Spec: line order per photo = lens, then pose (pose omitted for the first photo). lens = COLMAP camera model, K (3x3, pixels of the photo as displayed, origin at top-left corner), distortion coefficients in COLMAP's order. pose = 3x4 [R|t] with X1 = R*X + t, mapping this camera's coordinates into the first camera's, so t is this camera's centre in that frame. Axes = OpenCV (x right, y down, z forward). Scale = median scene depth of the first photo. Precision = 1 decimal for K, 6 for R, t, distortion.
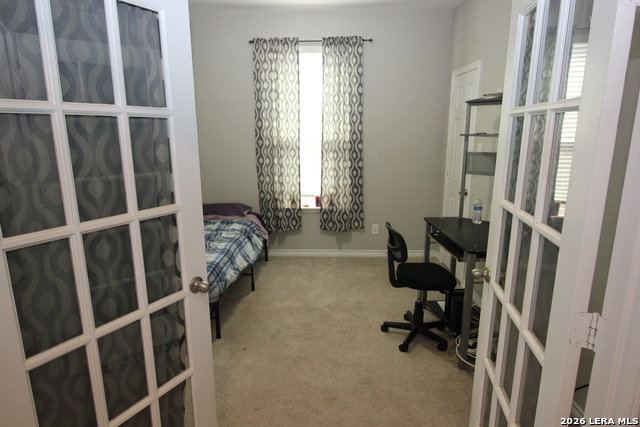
lens RADIAL K [[379.2, 0, 318.0], [0, 379.2, 214.4], [0, 0, 1]] dist [0.007675, -0.002663]
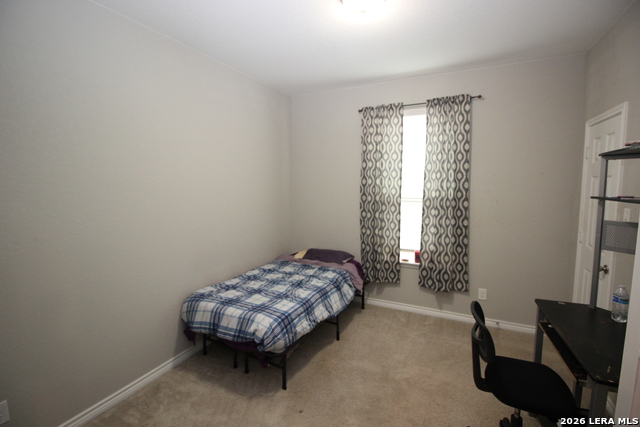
lens RADIAL K [[298.5, 0, 317.6], [0, 298.5, 210.8], [0, 0, 1]] dist [-0.004172, -0.006991]
pose [[0.902154, 0.041774, -0.429388, 0.103432], [-0.095072, 0.990083, -0.103425, -0.053277], [0.420809, 0.134128, 0.897179, 0.184457]]
